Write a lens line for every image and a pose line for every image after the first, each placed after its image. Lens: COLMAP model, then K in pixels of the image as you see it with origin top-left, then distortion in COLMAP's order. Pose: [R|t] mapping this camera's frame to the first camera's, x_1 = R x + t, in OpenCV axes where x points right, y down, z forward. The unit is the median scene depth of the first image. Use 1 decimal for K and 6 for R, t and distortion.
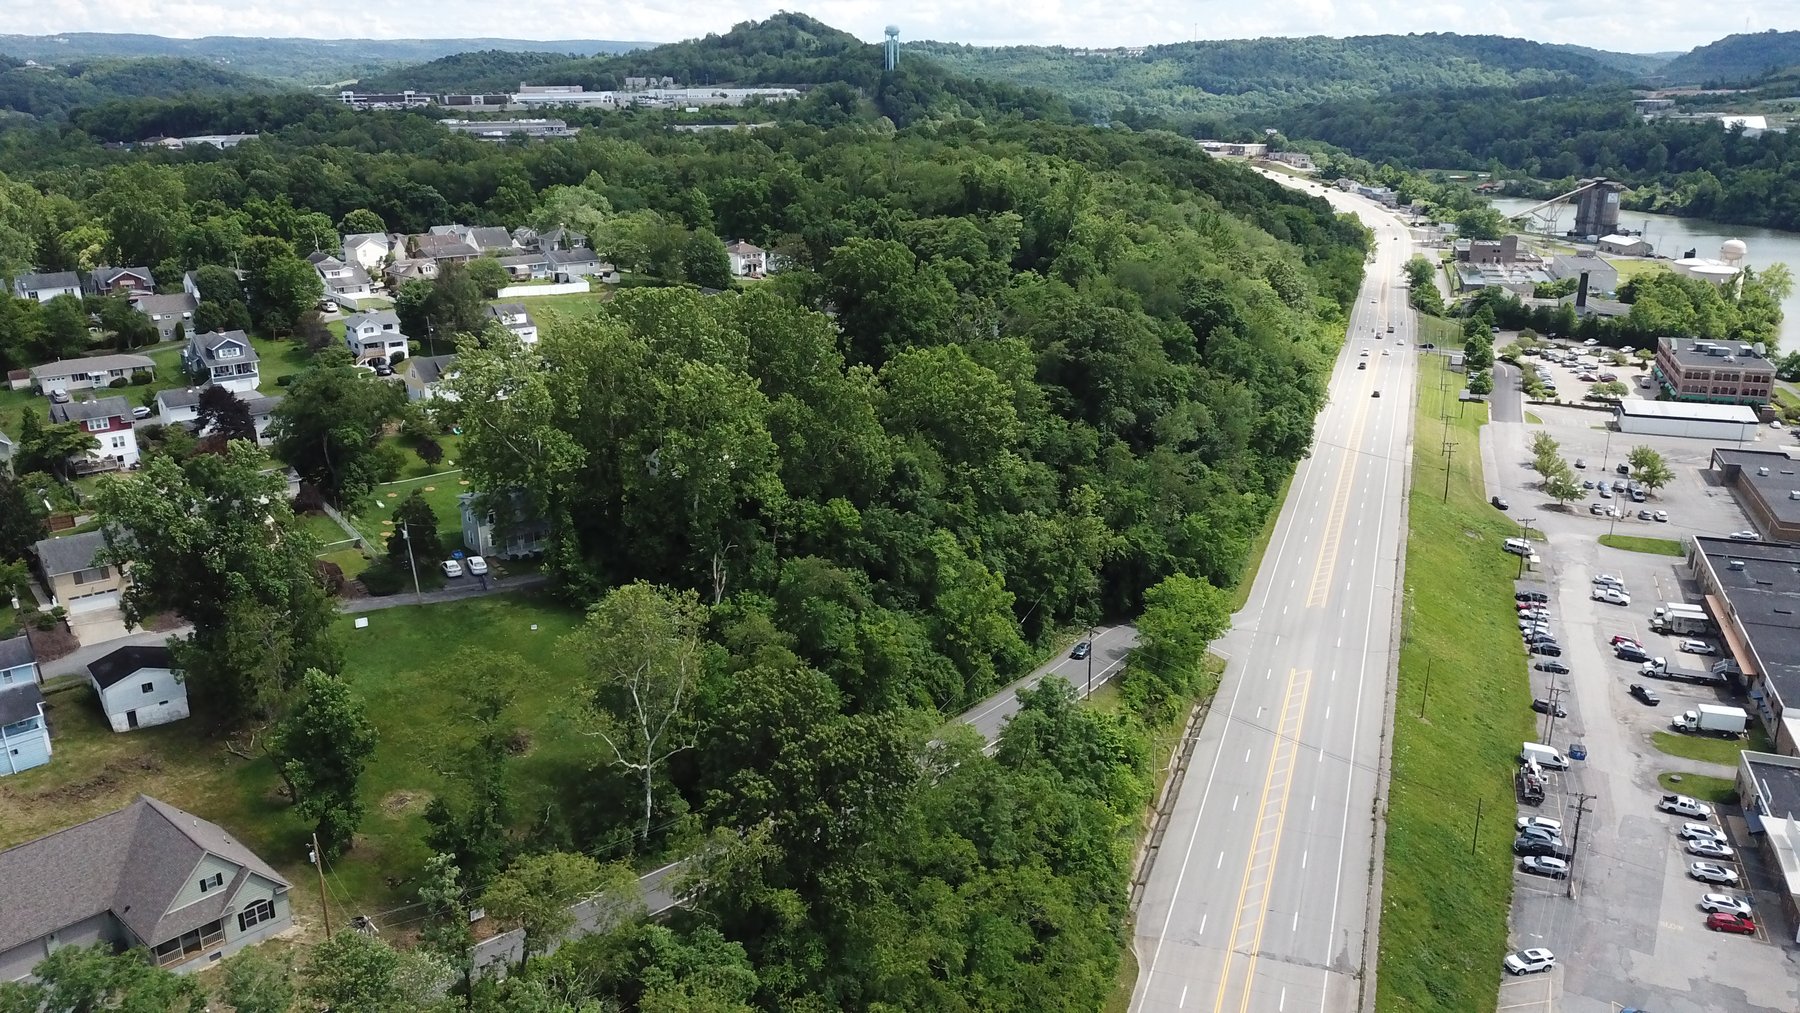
lens RADIAL K [[1363.7, 0, 900.0], [0, 1363.7, 506.5], [0, 0, 1]] dist [0.003804, 0.004480]
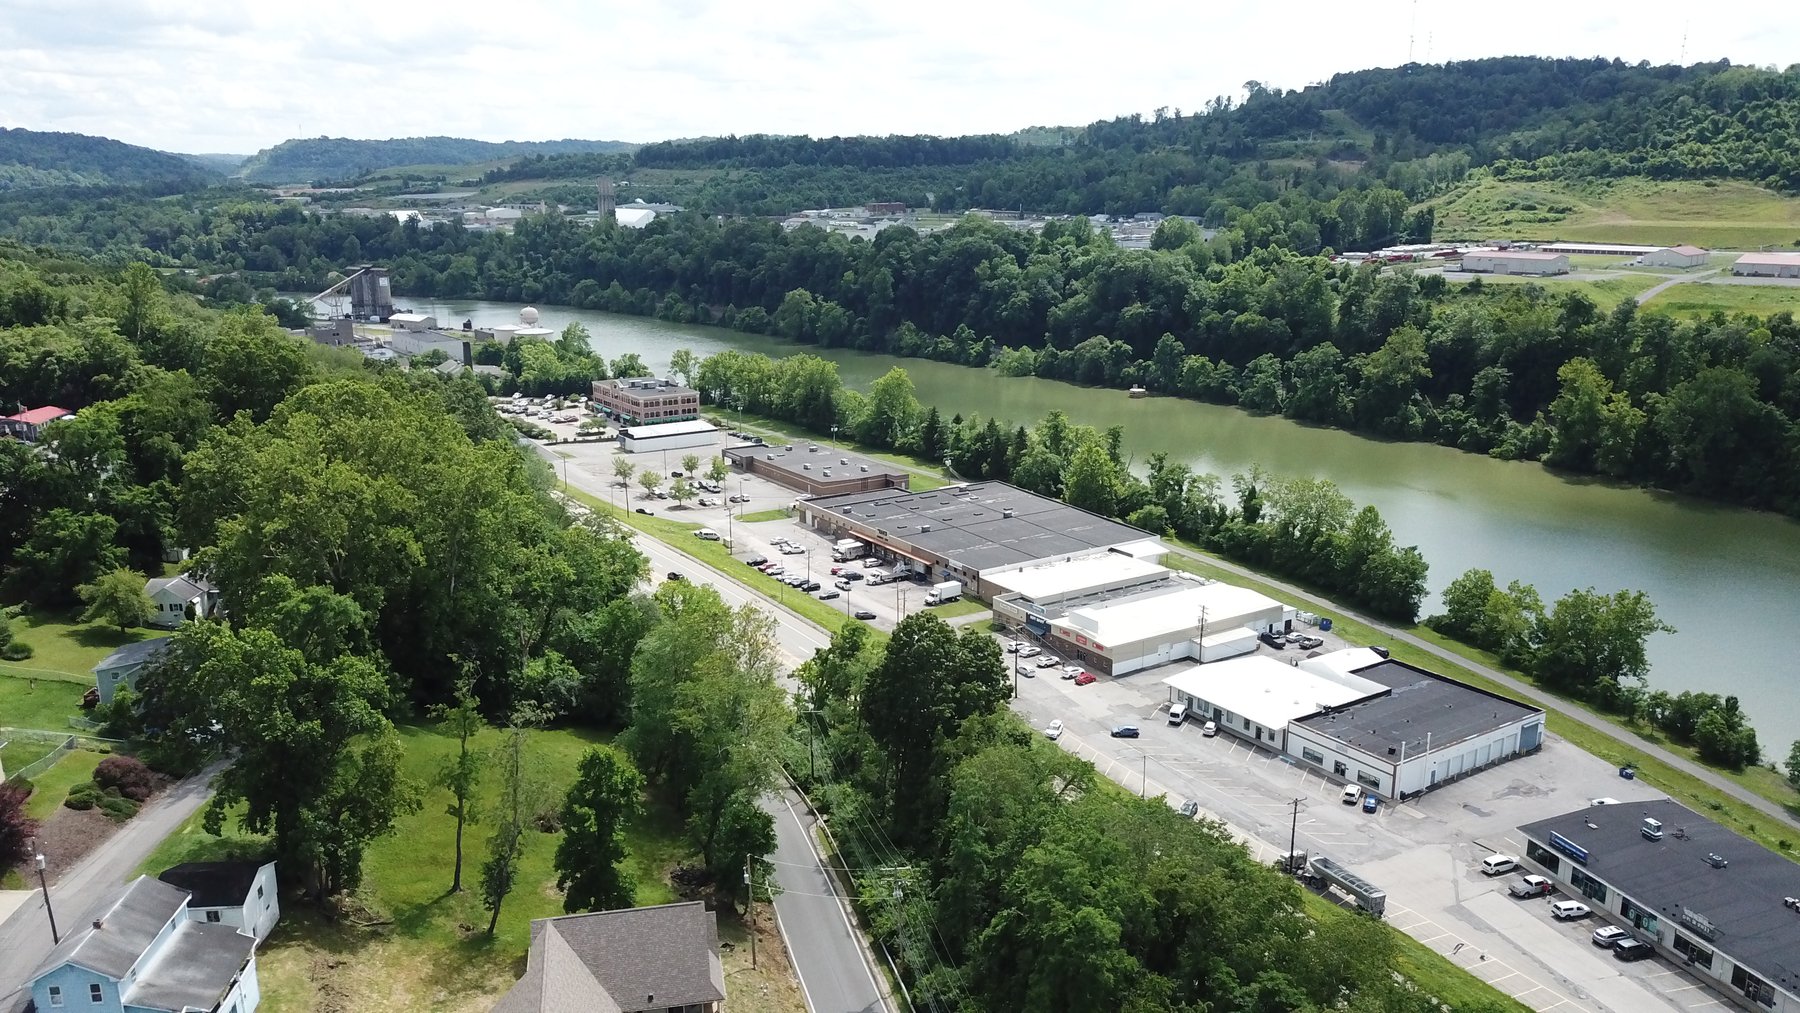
lens RADIAL K [[1363.7, 0, 900.0], [0, 1363.7, 506.5], [0, 0, 1]] dist [0.003804, 0.004480]
pose [[0.584088, -0.187363, 0.789770, -0.702313], [0.240603, 0.969230, 0.051995, -0.029114], [-0.775210, 0.159651, 0.611196, 0.130822]]
